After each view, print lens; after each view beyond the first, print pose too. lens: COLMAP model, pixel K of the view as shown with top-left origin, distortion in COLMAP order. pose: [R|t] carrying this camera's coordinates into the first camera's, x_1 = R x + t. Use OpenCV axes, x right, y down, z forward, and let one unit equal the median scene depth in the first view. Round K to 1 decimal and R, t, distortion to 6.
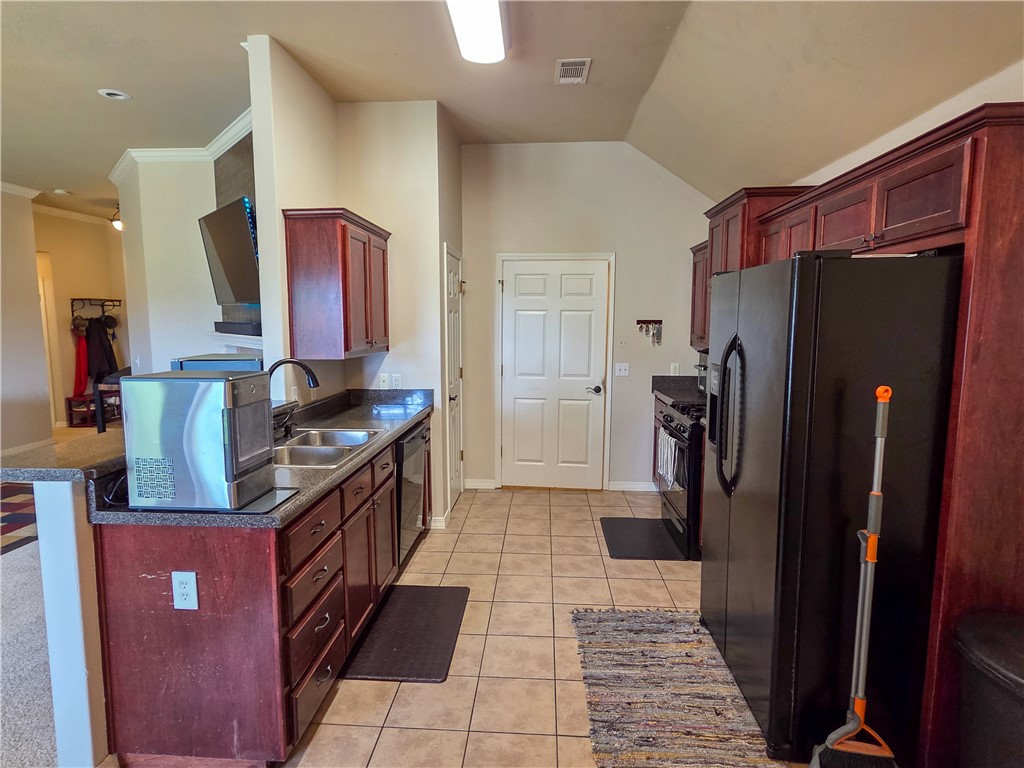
lens RADIAL K [[566.4, 0, 504.6], [0, 566.4, 384.7], [0, 0, 1]] dist [0.003621, -0.000757]
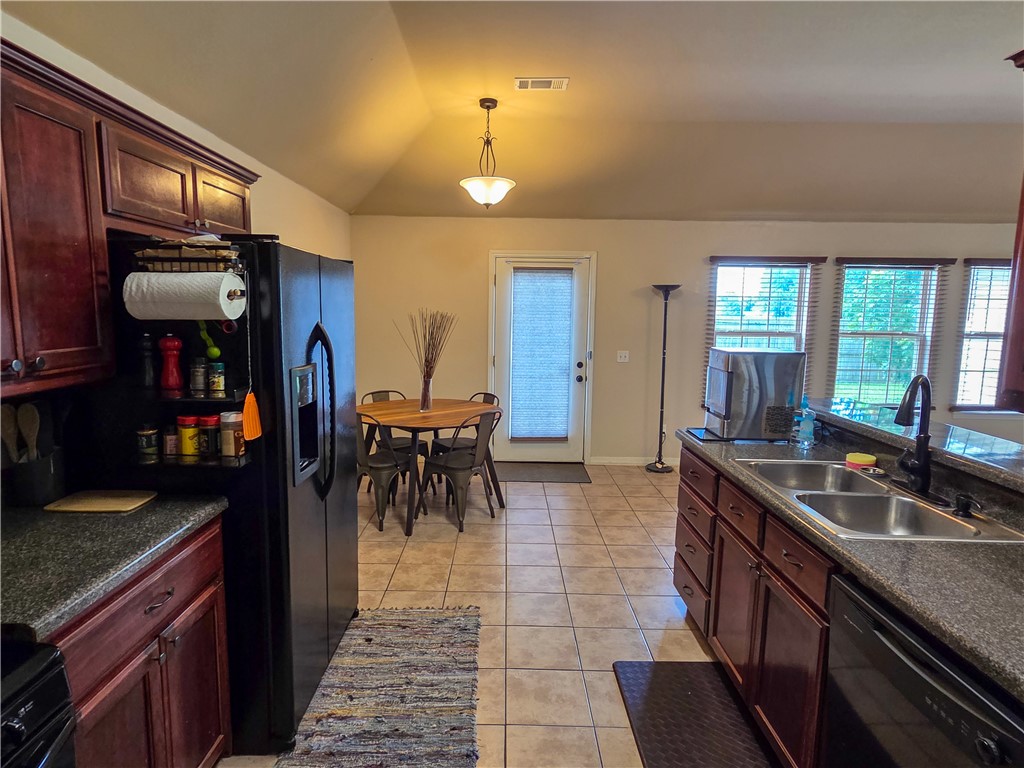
lens RADIAL K [[566.4, 0, 505.9], [0, 566.4, 383.5], [0, 0, 1]] dist [0.003621, -0.000757]
pose [[-0.997683, -0.003848, -0.067925, 0.111206], [-0.020265, 0.969888, 0.242708, -0.148948], [0.064946, 0.243522, -0.967718, 1.291086]]
